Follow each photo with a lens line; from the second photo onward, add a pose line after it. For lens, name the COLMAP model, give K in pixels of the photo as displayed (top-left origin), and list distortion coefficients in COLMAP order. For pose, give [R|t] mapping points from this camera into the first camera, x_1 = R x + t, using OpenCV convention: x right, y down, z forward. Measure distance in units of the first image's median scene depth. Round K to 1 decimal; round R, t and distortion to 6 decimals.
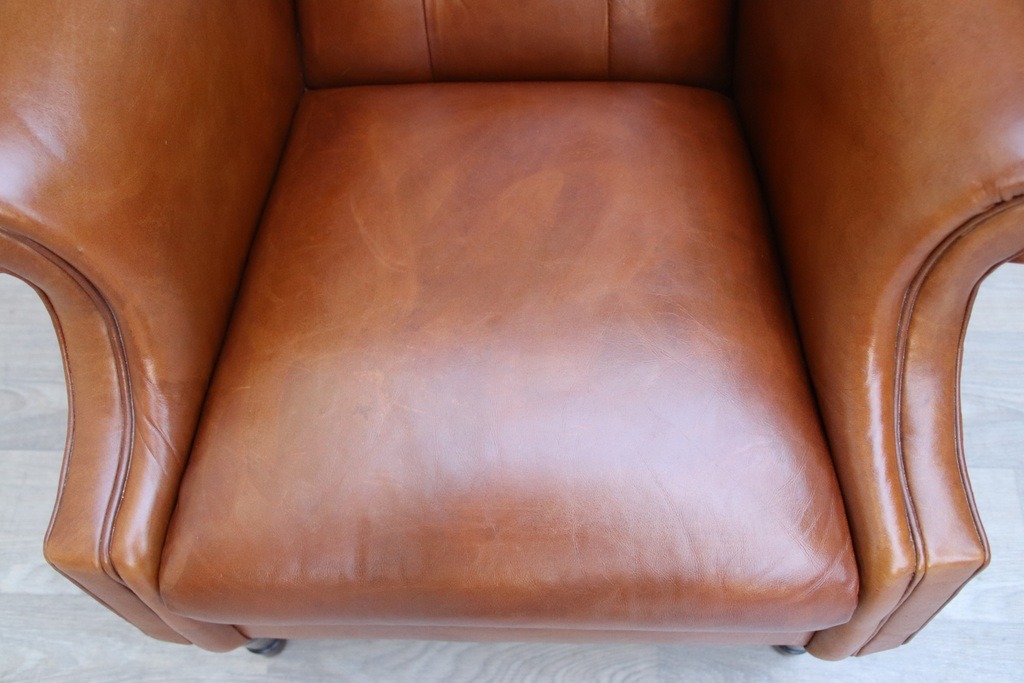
lens RADIAL K [[1063.8, 0, 514.0], [0, 1063.8, 348.1], [0, 0, 1]] dist [0.062807, 0.000000]
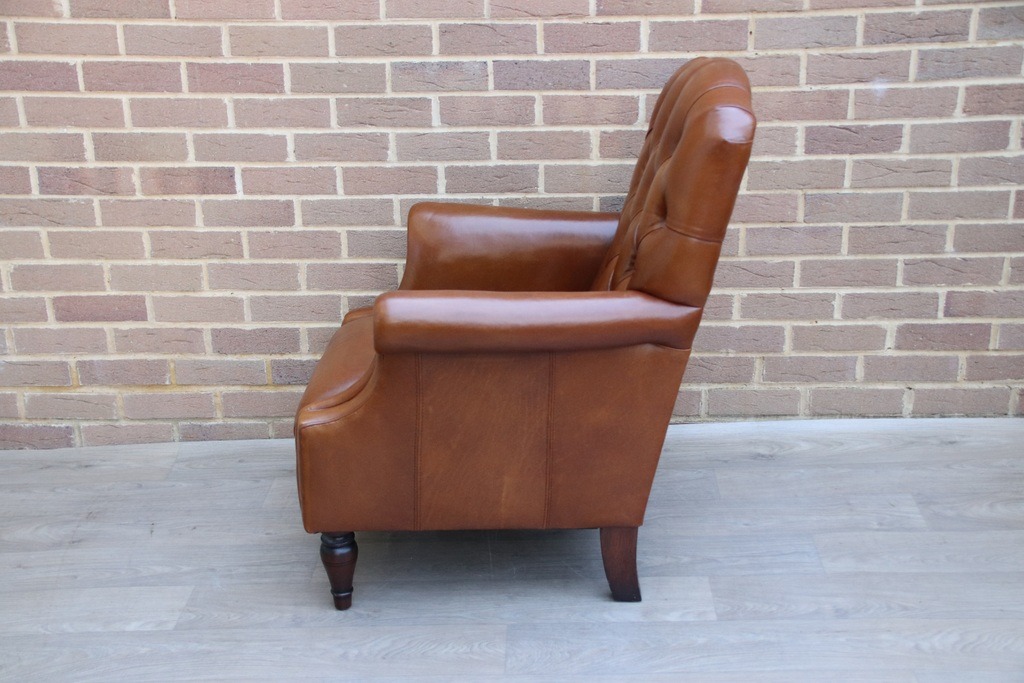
lens RADIAL K [[1475.1, 0, 514.0], [0, 1475.1, 358.3], [0, 0, 1]] dist [0.177686, 0.000000]
pose [[0.999603, 0.019603, 0.020217, 0.084617], [-0.000850, 0.738579, -0.674166, 1.550202], [-0.028147, 0.673882, 0.738303, -1.086878]]
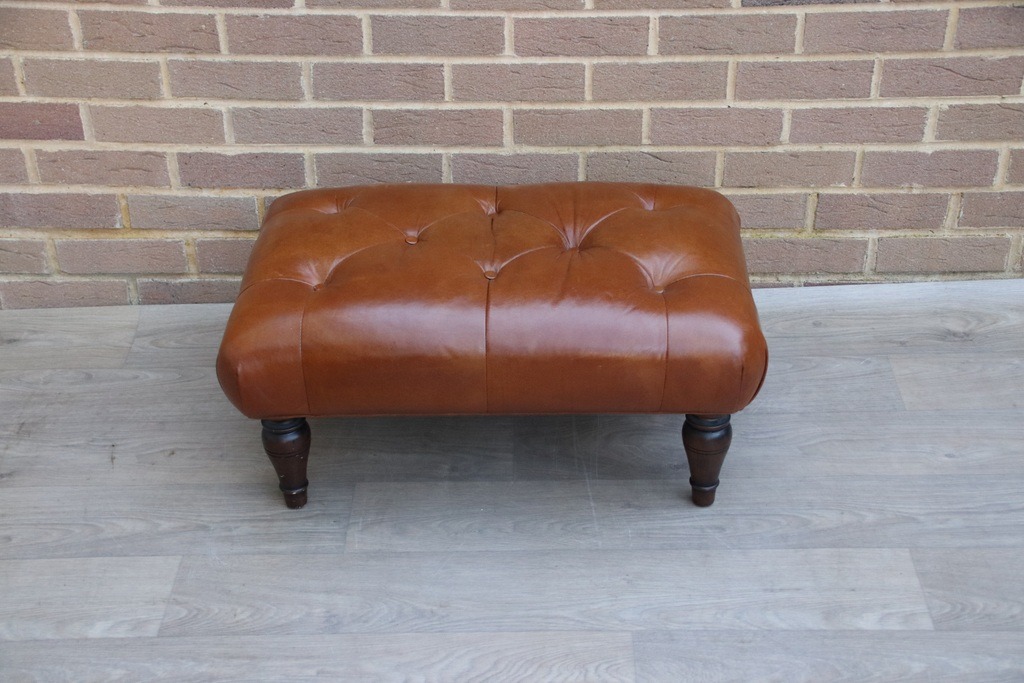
lens RADIAL K [[1663.4, 0, 512.2], [0, 1663.4, 365.6], [0, 0, 1]] dist [0.297822, 0.000000]
pose [[0.999029, 0.013480, 0.041956, -0.090939], [0.009609, 0.862516, -0.505939, 0.955013], [-0.043008, 0.505850, 0.861549, -0.825146]]
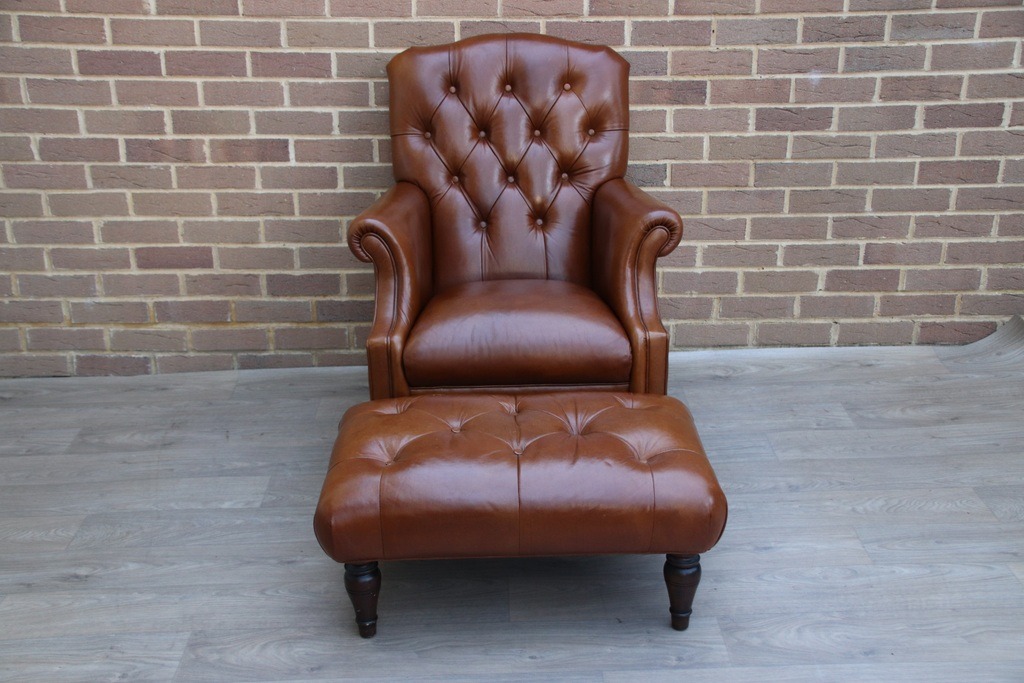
lens RADIAL K [[1317.9, 0, 518.8], [0, 1317.9, 361.8], [0, 0, 1]] dist [0.085383, 0.000000]
pose [[0.996783, 0.015481, 0.078638, -0.106504], [0.040955, 0.745009, -0.665796, 1.812279], [-0.068893, 0.666875, 0.741978, -1.183746]]
